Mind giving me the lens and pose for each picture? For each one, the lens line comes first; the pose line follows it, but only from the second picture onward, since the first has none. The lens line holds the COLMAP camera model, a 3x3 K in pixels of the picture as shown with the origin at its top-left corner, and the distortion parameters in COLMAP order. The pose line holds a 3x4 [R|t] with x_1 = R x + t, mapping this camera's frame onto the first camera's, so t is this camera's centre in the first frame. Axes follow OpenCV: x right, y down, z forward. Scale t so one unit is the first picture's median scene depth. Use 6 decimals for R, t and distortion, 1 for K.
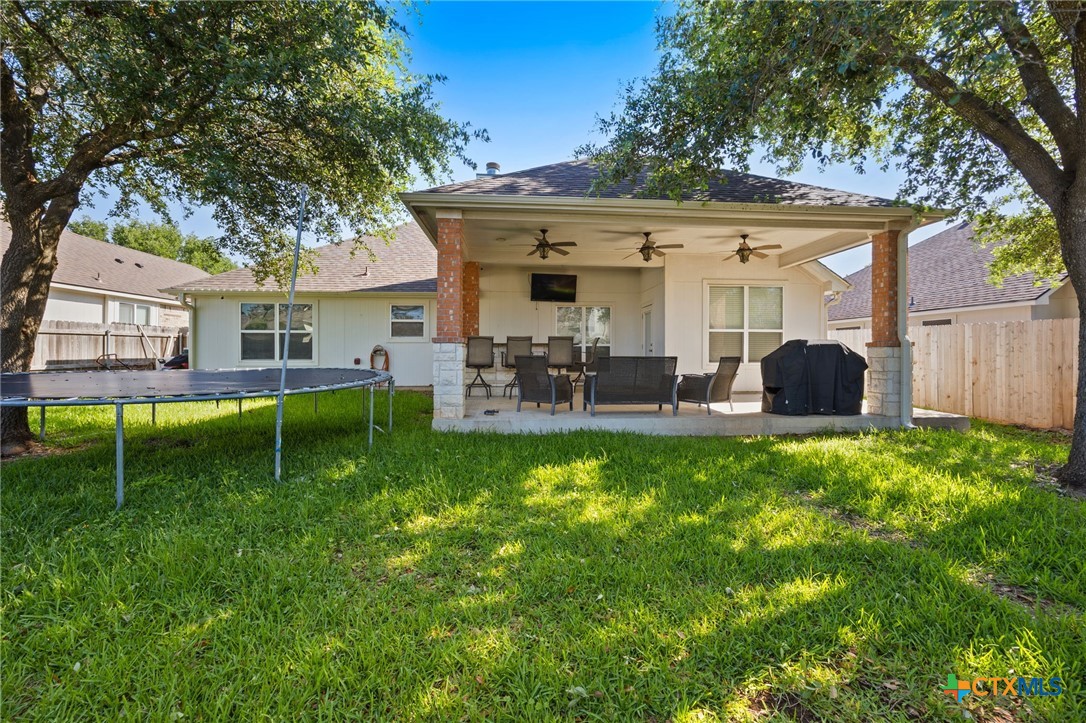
lens RADIAL K [[420.4, 0, 540.4], [0, 420.4, 359.3], [0, 0, 1]] dist [0.008485, 0.000073]
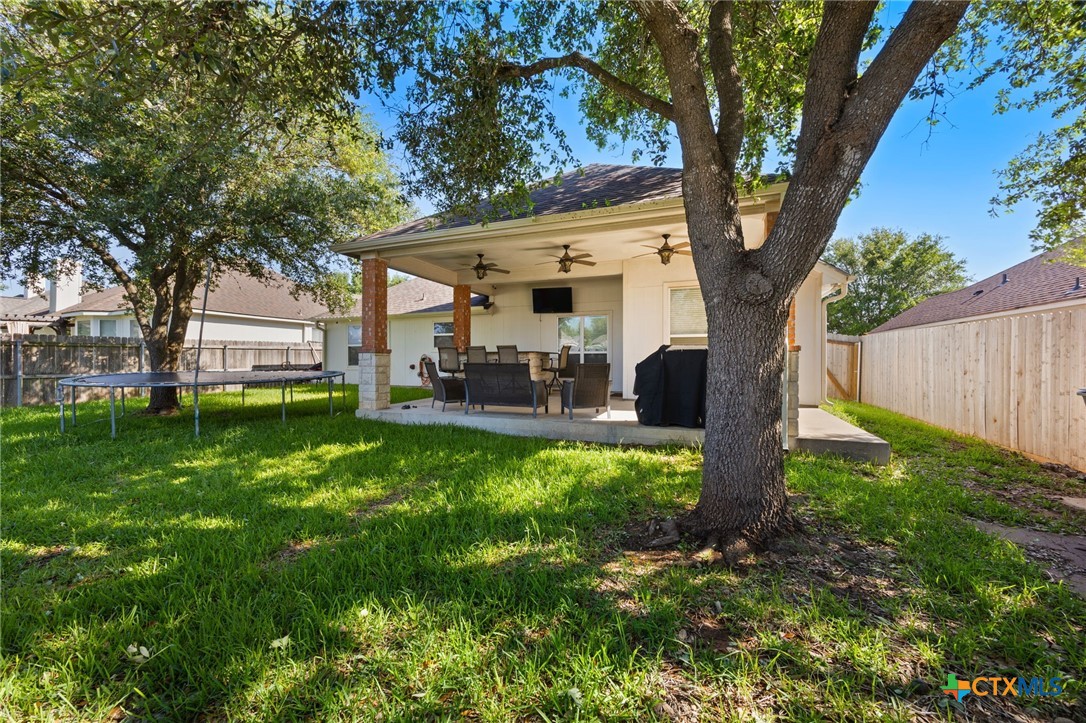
lens RADIAL K [[405.2, 0, 543.0], [0, 405.2, 361.5], [0, 0, 1]] dist [-0.000378, -0.000081]
pose [[0.901077, -0.000224, -0.433658, 0.598261], [-0.005251, 0.999921, -0.011427, 0.000778], [0.433627, 0.012573, 0.901005, 0.063270]]
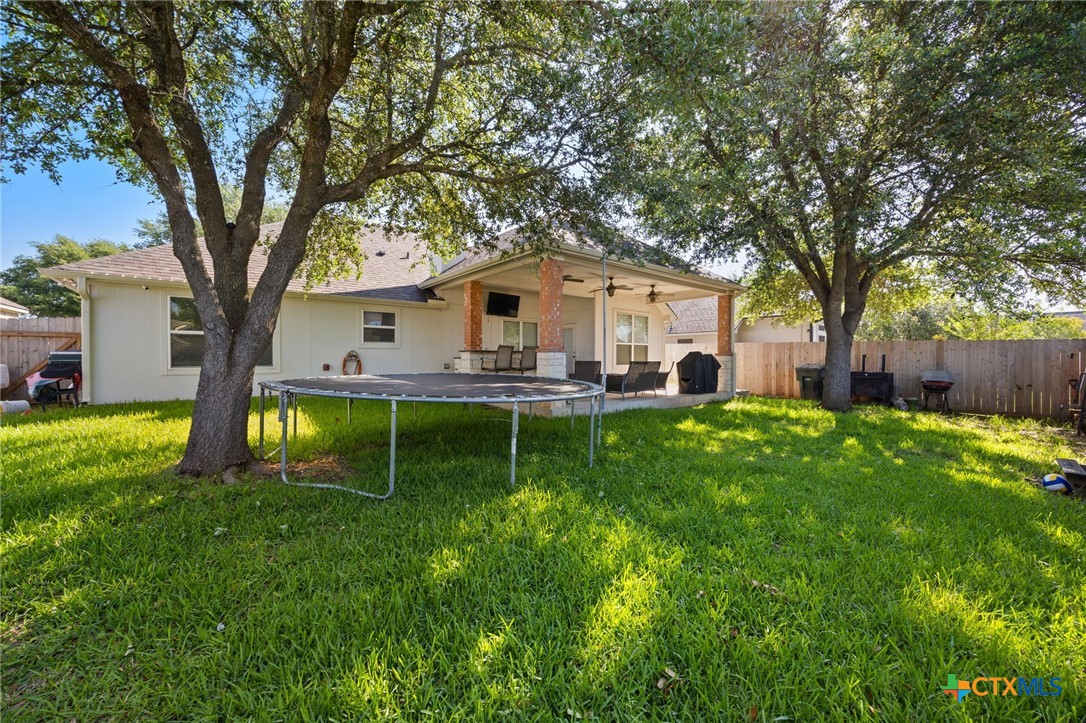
lens RADIAL K [[405.2, 0, 543.0], [0, 405.2, 361.5], [0, 0, 1]] dist [-0.000378, -0.000081]
pose [[0.825247, -0.004300, 0.564755, -0.698174], [0.006838, 0.999974, -0.002379, -0.003670], [-0.564730, 0.005825, 0.825255, -0.034592]]
